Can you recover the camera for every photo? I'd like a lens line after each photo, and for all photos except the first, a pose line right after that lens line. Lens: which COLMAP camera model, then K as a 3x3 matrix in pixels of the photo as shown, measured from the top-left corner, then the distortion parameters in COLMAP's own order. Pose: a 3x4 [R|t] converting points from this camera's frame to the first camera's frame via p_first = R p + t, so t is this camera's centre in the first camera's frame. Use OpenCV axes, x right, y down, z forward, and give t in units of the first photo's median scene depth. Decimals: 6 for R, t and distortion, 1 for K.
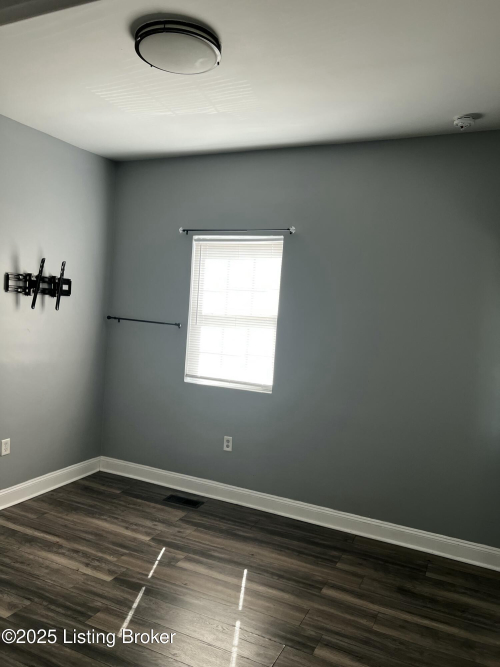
lens RADIAL K [[504.7, 0, 247.7], [0, 504.7, 332.9], [0, 0, 1]] dist [0.045053, -0.054174]
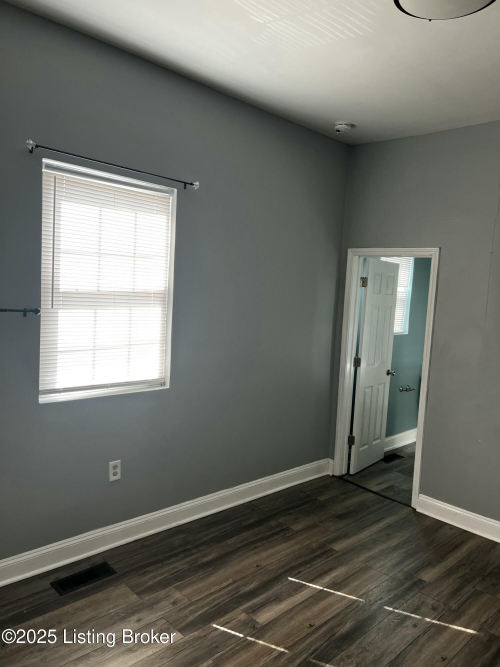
lens RADIAL K [[504.7, 0, 235.6], [0, 504.7, 338.5], [0, 0, 1]] dist [0.045053, -0.054174]
pose [[0.360751, -0.130868, 0.923435, -0.697462], [0.009978, 0.990592, 0.136488, -0.072224], [-0.932609, -0.040024, 0.358663, 0.659476]]
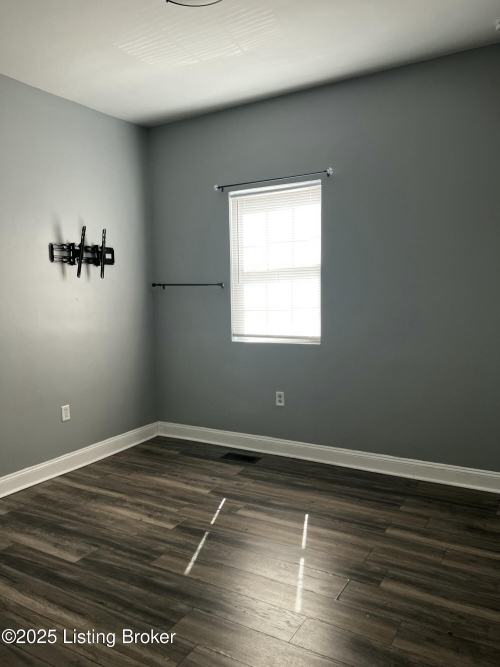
lens RADIAL K [[504.7, 0, 248.3], [0, 504.7, 333.9], [0, 0, 1]] dist [0.045053, -0.054174]
pose [[0.991913, -0.076373, -0.101374, 0.009855], [0.080031, 0.996262, 0.032520, 0.061599], [0.098512, -0.040370, 0.994317, 0.016194]]
